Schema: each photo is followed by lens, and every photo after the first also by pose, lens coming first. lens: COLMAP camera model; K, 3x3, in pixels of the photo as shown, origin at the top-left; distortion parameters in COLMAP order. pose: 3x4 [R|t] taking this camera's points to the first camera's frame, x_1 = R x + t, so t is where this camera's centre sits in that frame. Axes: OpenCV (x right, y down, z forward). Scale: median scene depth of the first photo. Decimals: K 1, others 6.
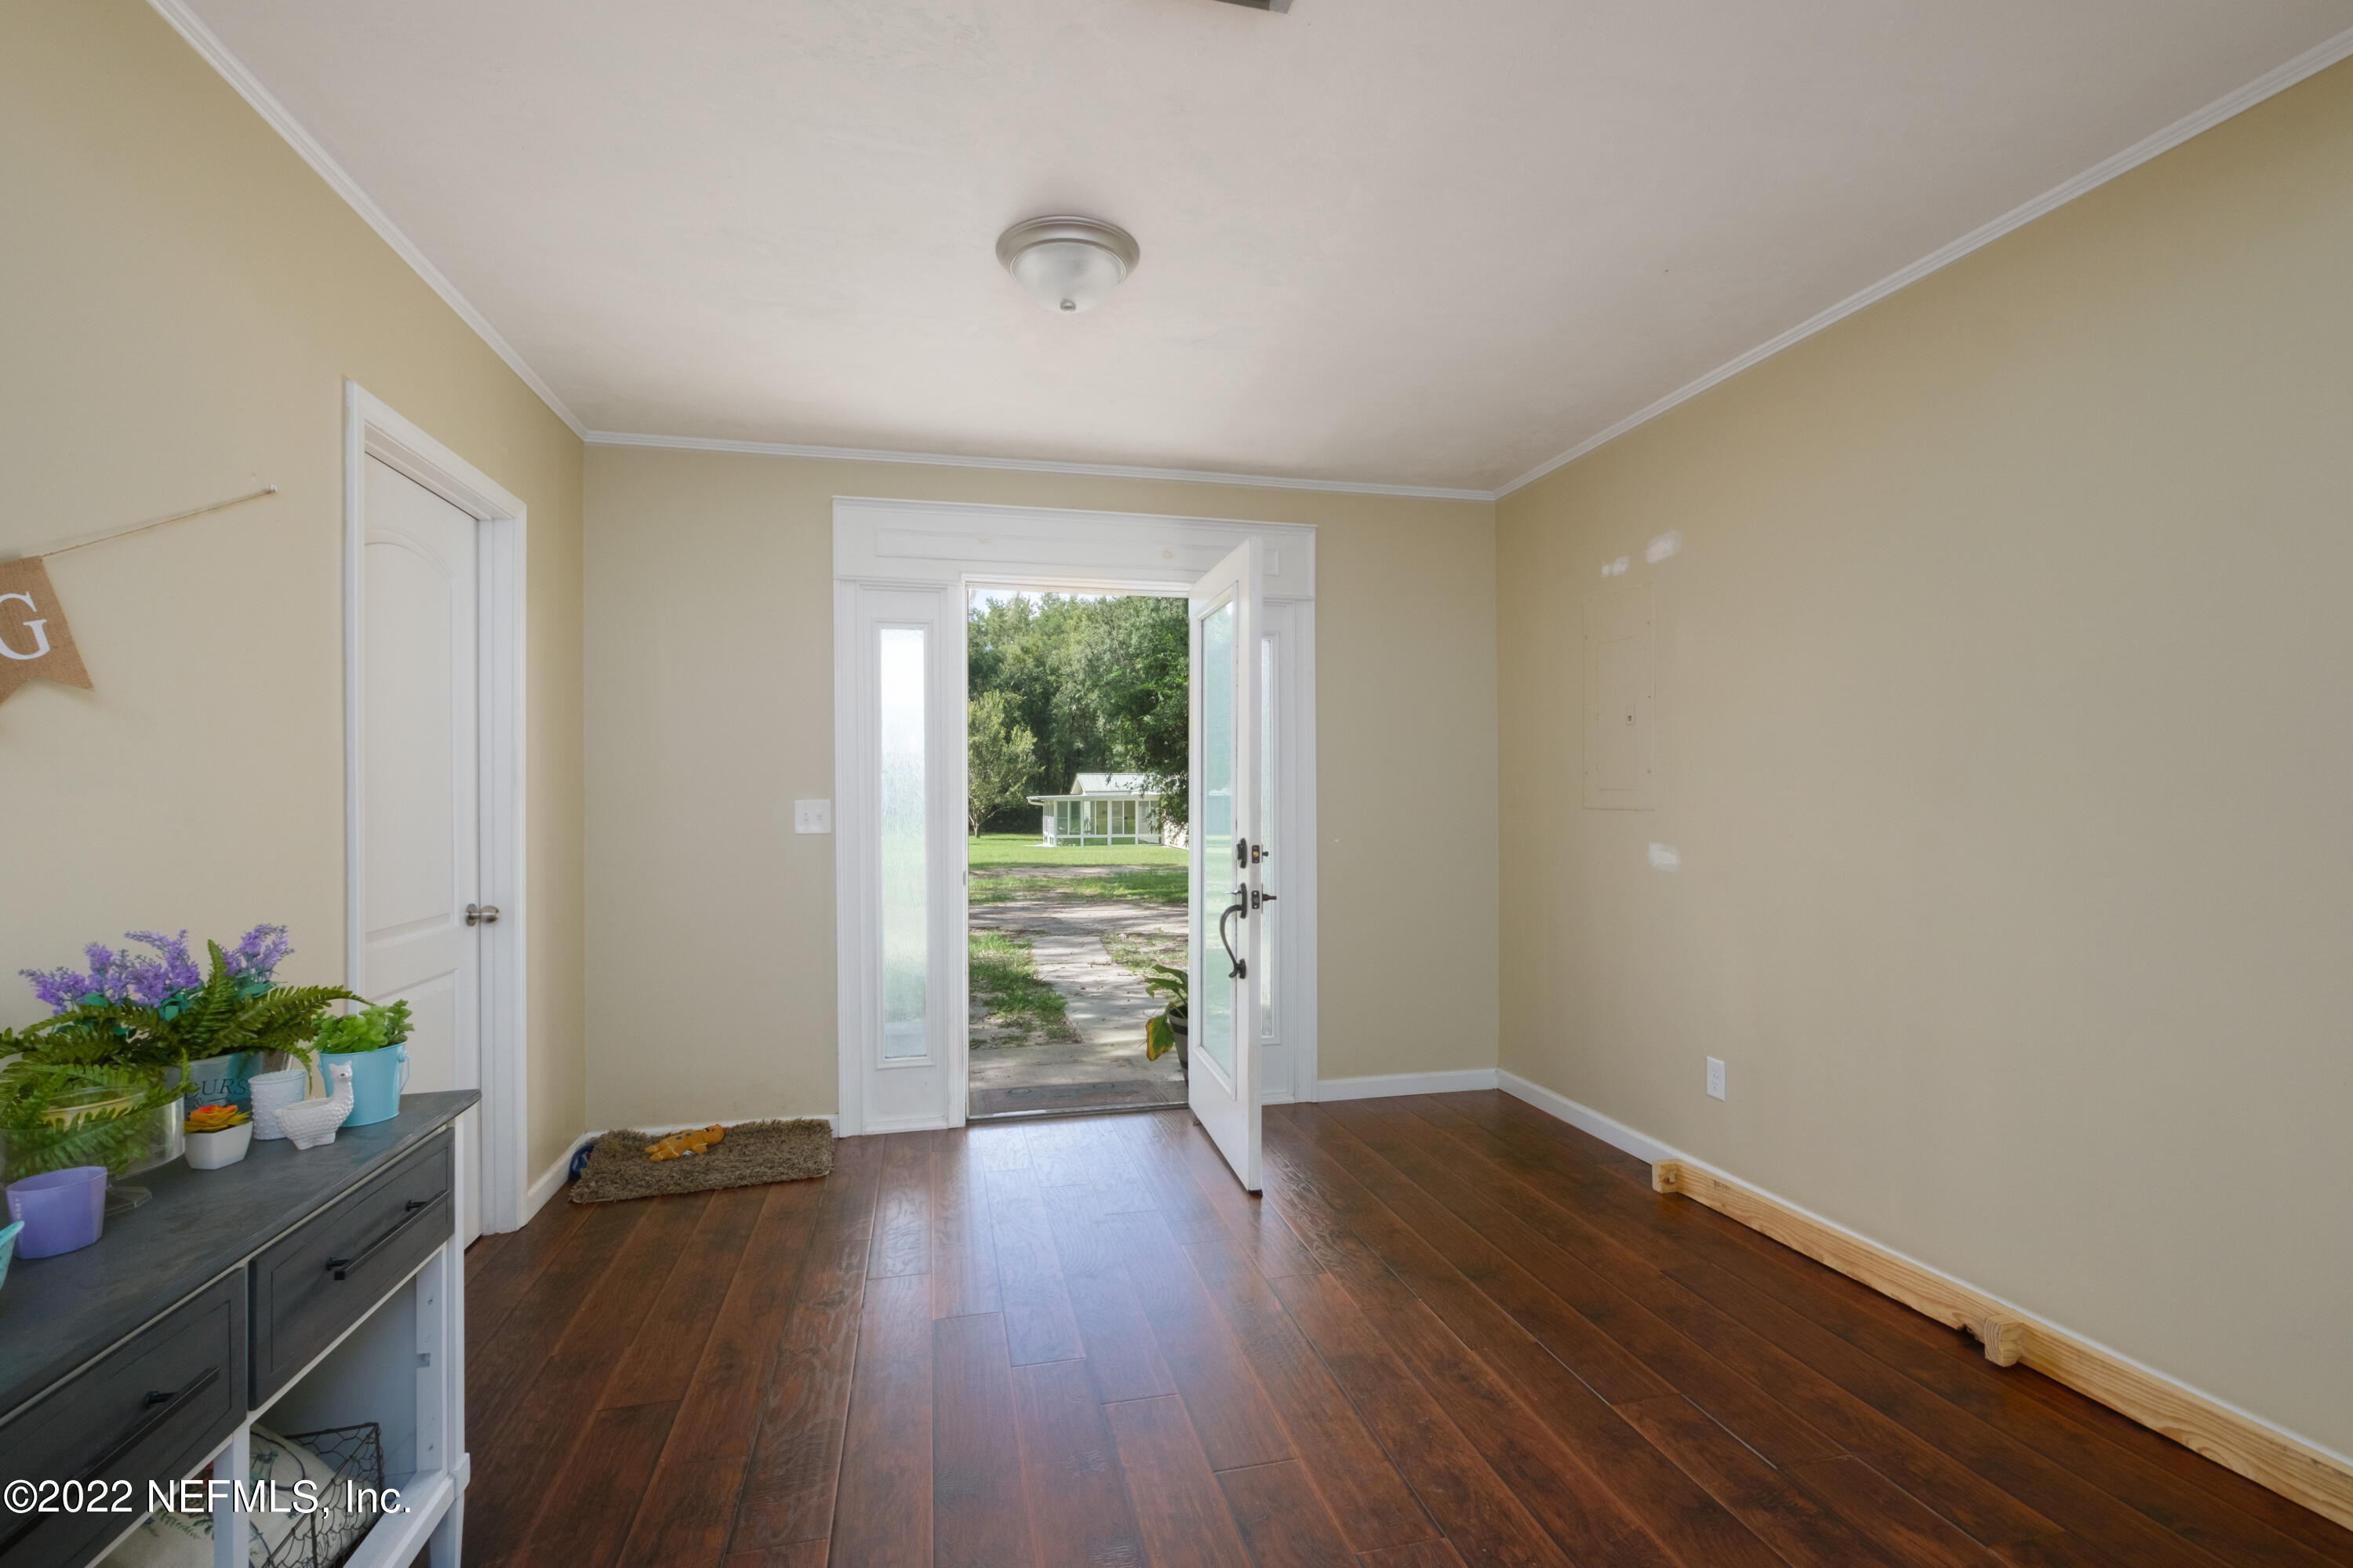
lens RADIAL K [[1045.7, 0, 1182.4], [0, 1045.7, 800.2], [0, 0, 1]] dist [-0.000101, 0.000206]
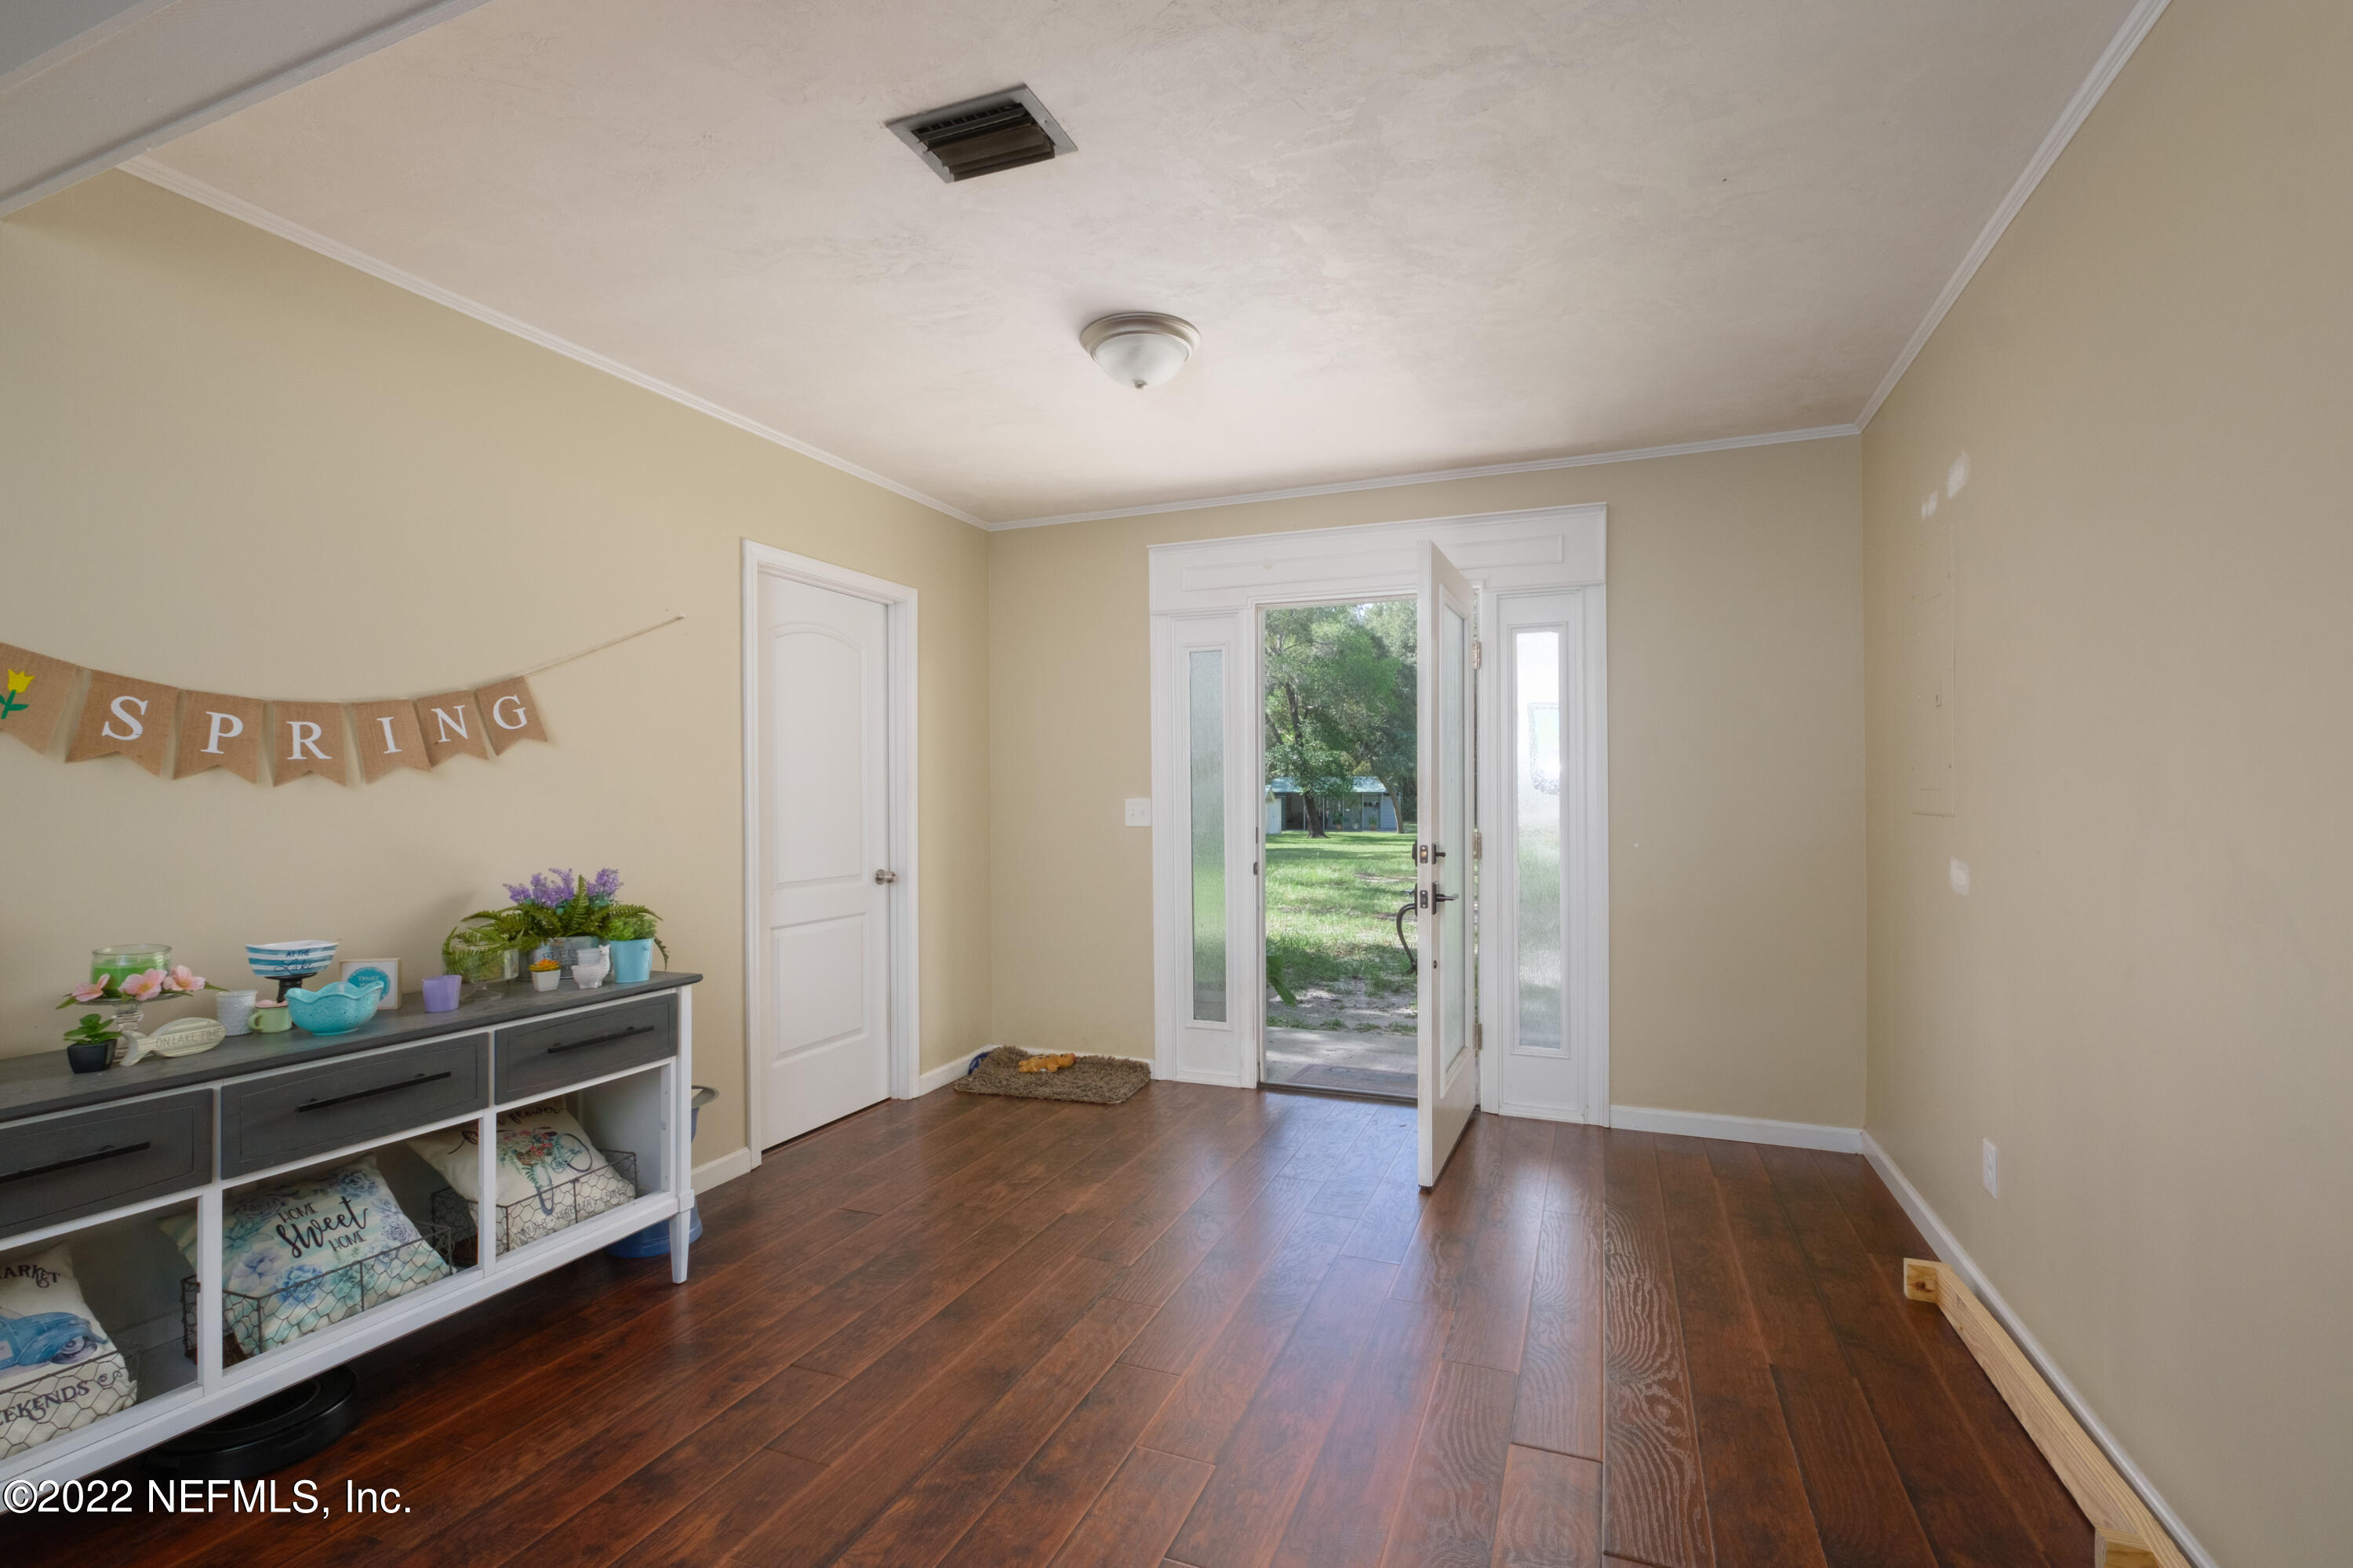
lens RADIAL K [[1045.7, 0, 1182.4], [0, 1045.7, 800.2], [0, 0, 1]] dist [-0.000101, 0.000206]
pose [[0.821453, 0.004298, -0.570261, 0.426392], [-0.002345, 0.999989, 0.004159, -0.003714], [0.570272, -0.002079, 0.821453, 0.034797]]
